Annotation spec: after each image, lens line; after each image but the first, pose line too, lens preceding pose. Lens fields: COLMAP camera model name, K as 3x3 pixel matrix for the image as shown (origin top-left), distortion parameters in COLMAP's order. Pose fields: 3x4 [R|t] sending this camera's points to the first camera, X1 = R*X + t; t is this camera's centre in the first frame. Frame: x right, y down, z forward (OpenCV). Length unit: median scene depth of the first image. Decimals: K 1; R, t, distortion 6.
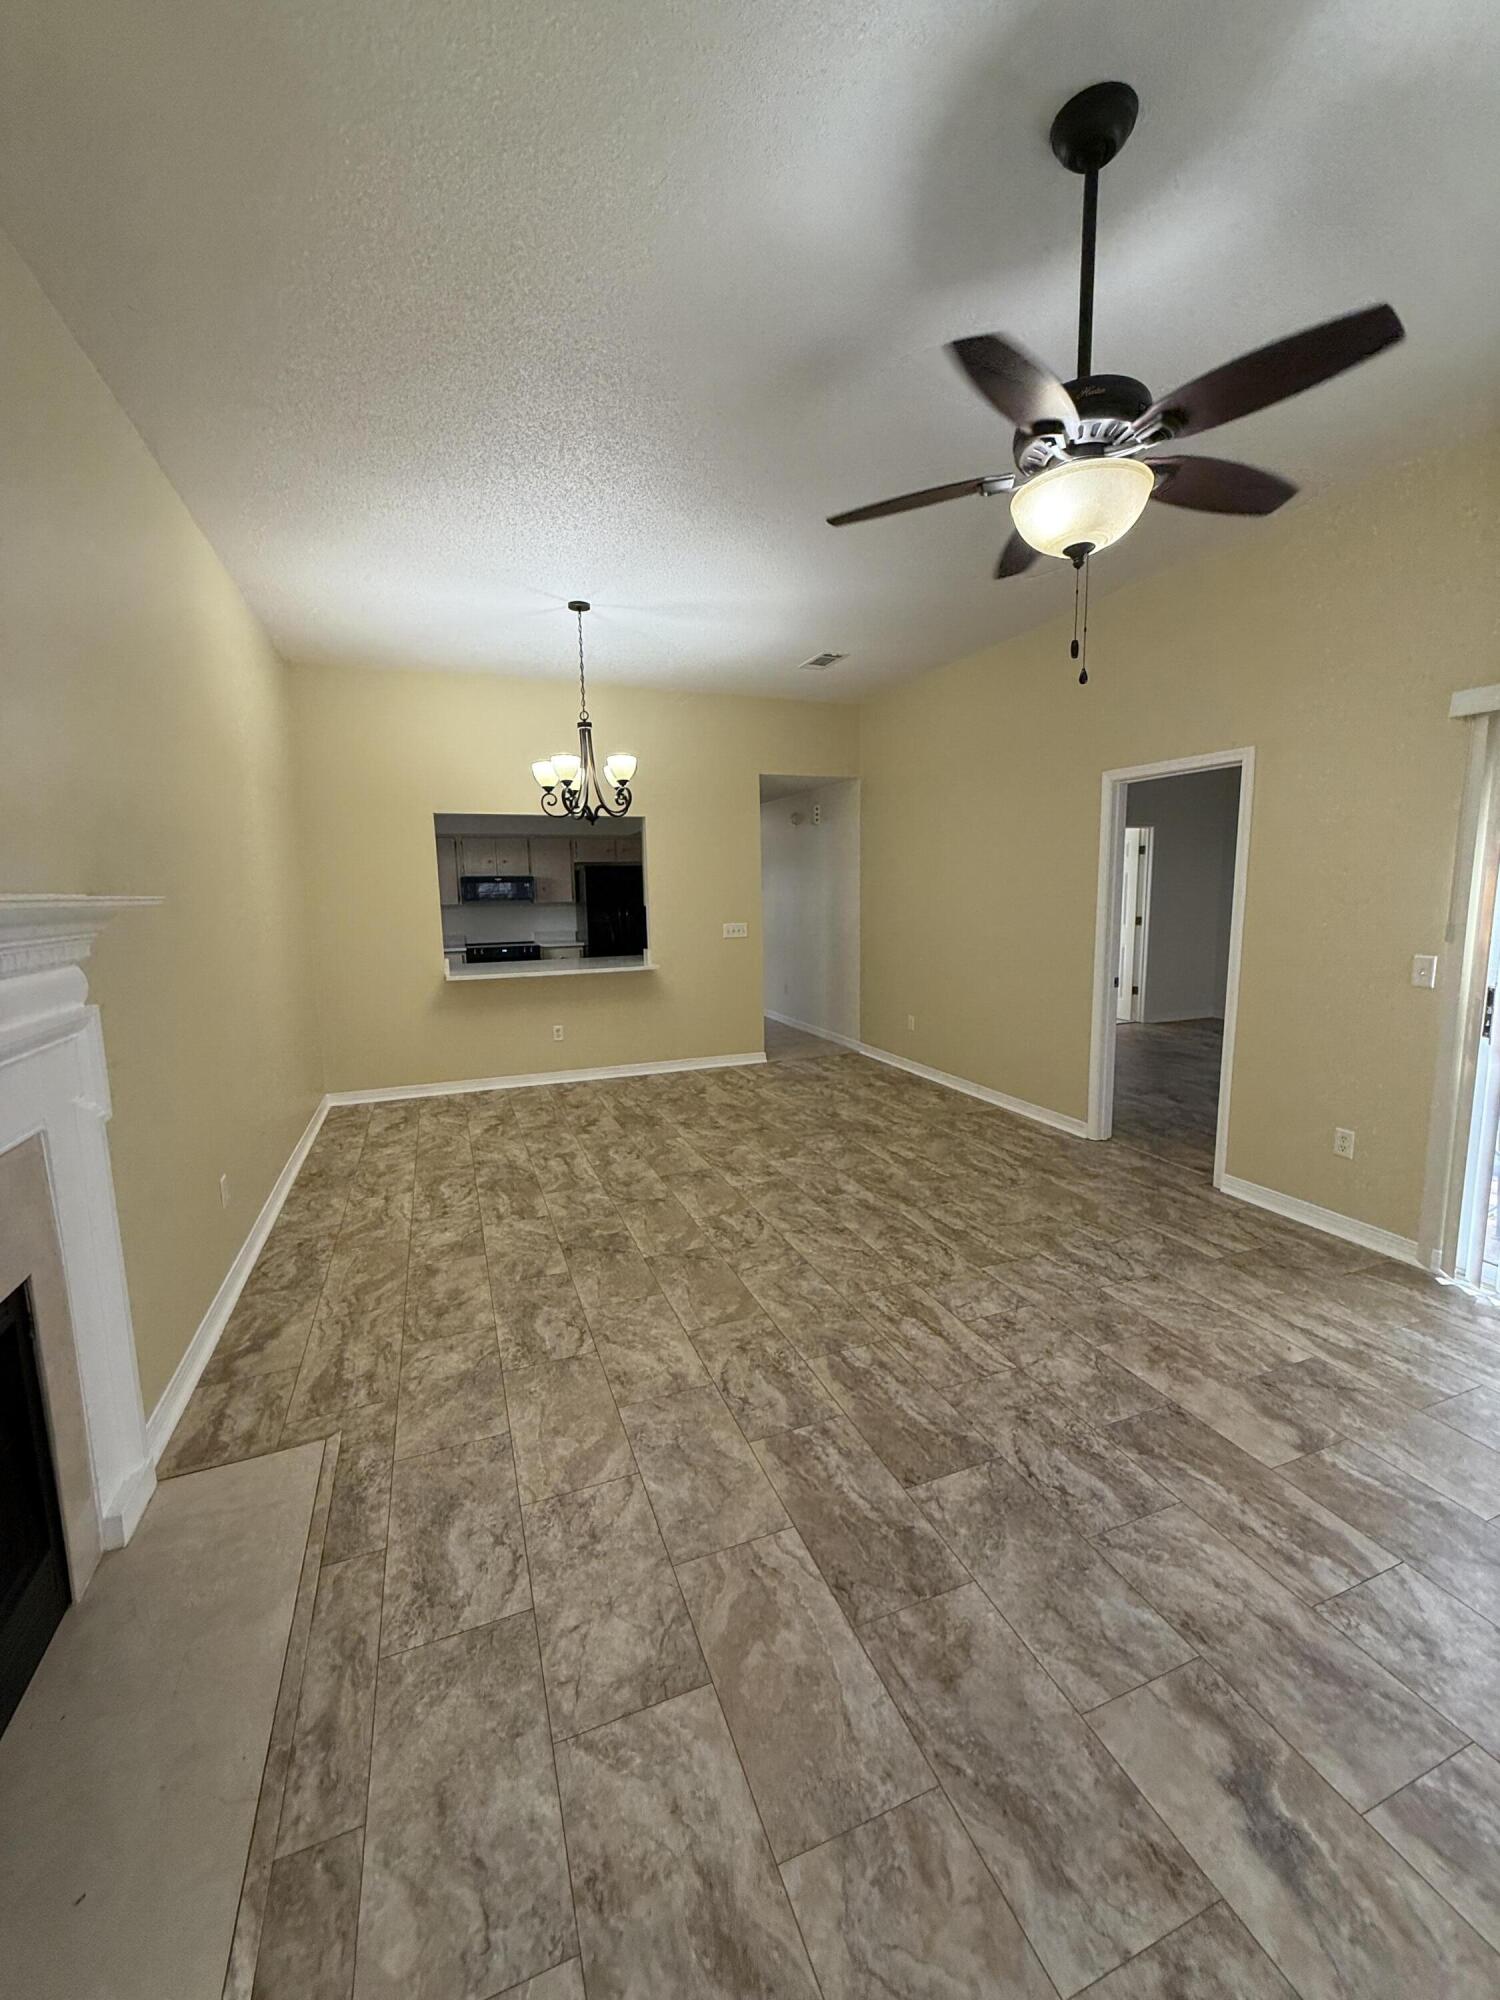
lens RADIAL K [[796.9, 0, 752.7], [0, 796.9, 998.4], [0, 0, 1]] dist [-0.000950, 0.000287]
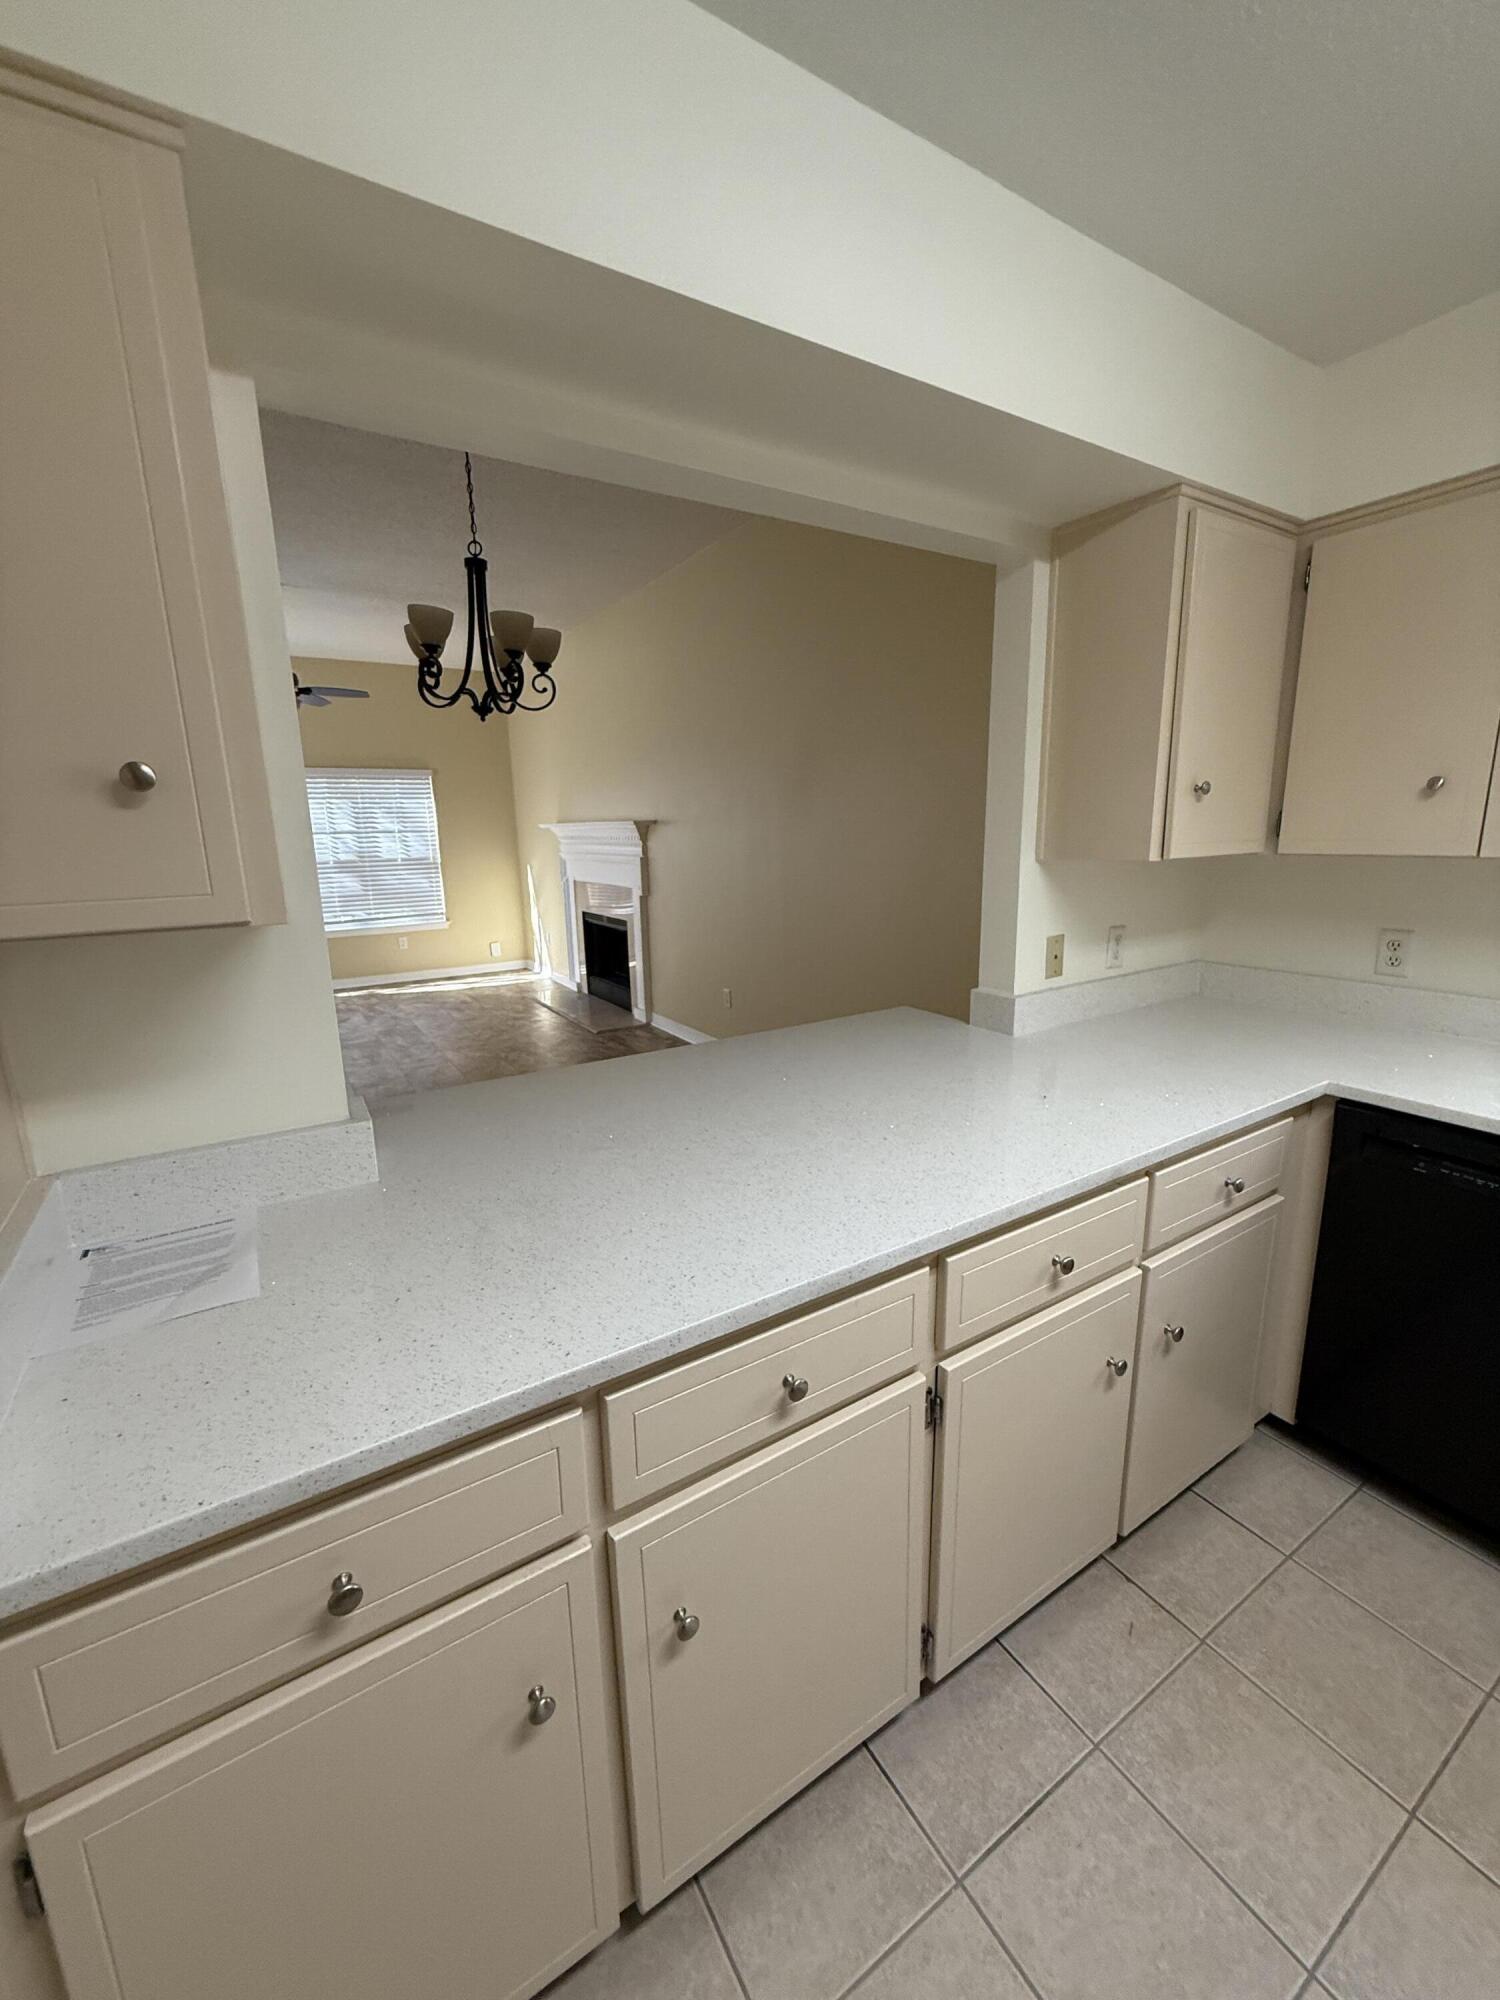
lens RADIAL K [[796.9, 0, 745.3], [0, 796.9, 992.3], [0, 0, 1]] dist [-0.000950, 0.000287]
pose [[-0.981906, 0.073849, -0.174375, -0.404329], [0.010749, 0.941075, 0.338026, -0.327480], [0.189063, 0.330036, -0.924841, 2.511494]]
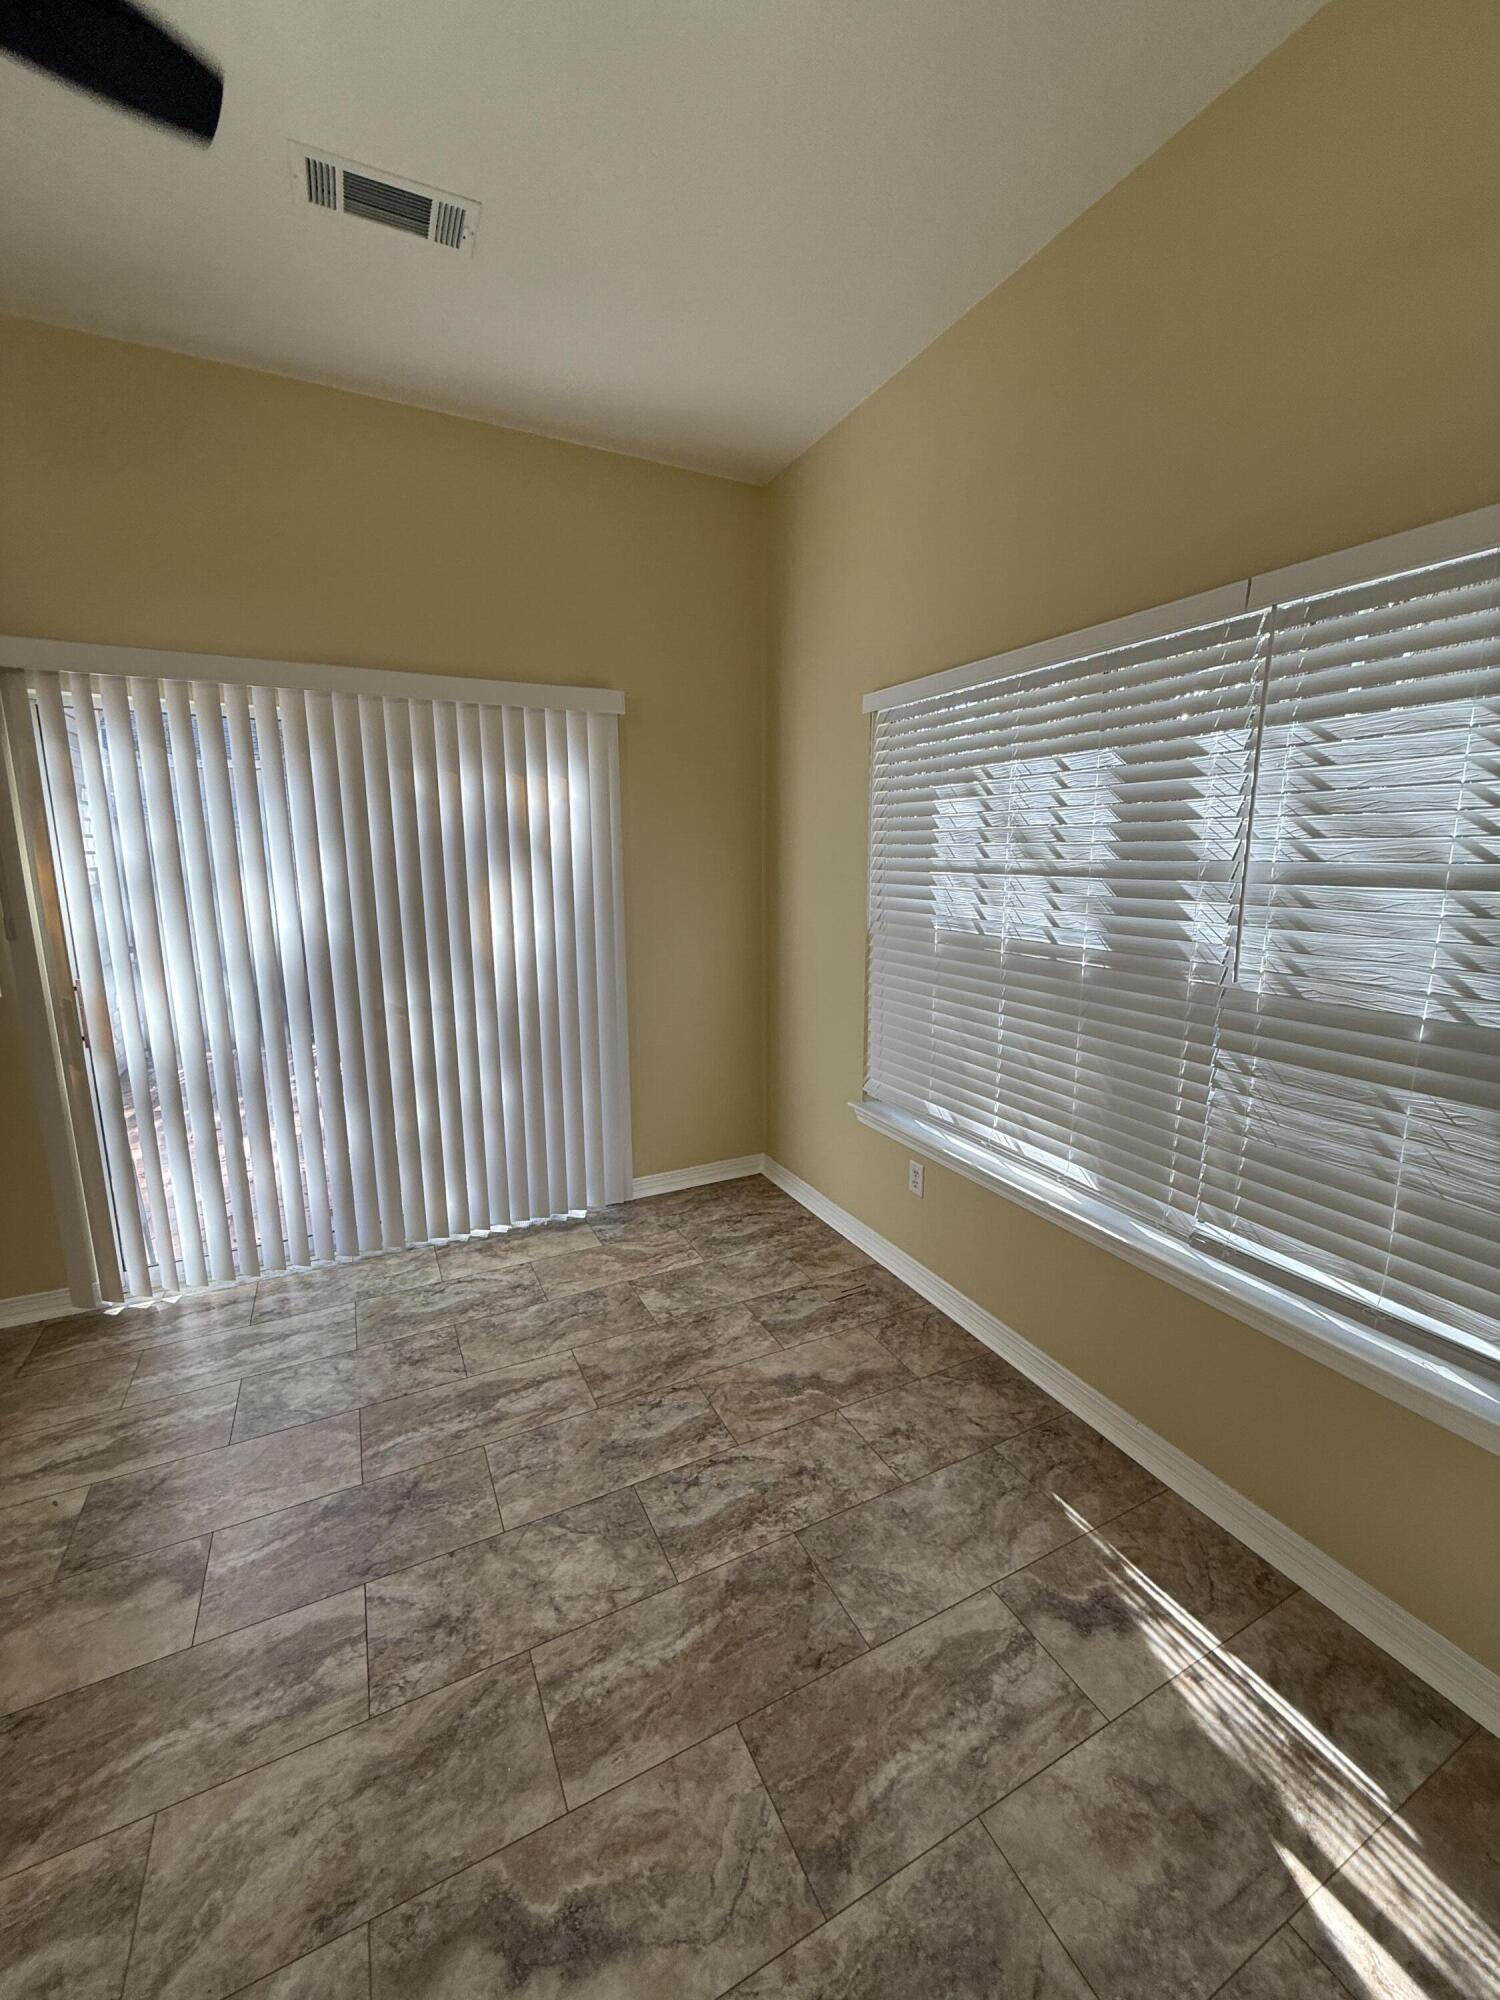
lens RADIAL K [[796.9, 0, 746.6], [0, 796.9, 995.4], [0, 0, 1]] dist [-0.000950, 0.000287]
pose [[-0.093293, -0.157322, 0.983131, -0.031449], [0.141118, 0.975379, 0.169473, -0.045313], [-0.985587, 0.154549, -0.068796, 0.289743]]
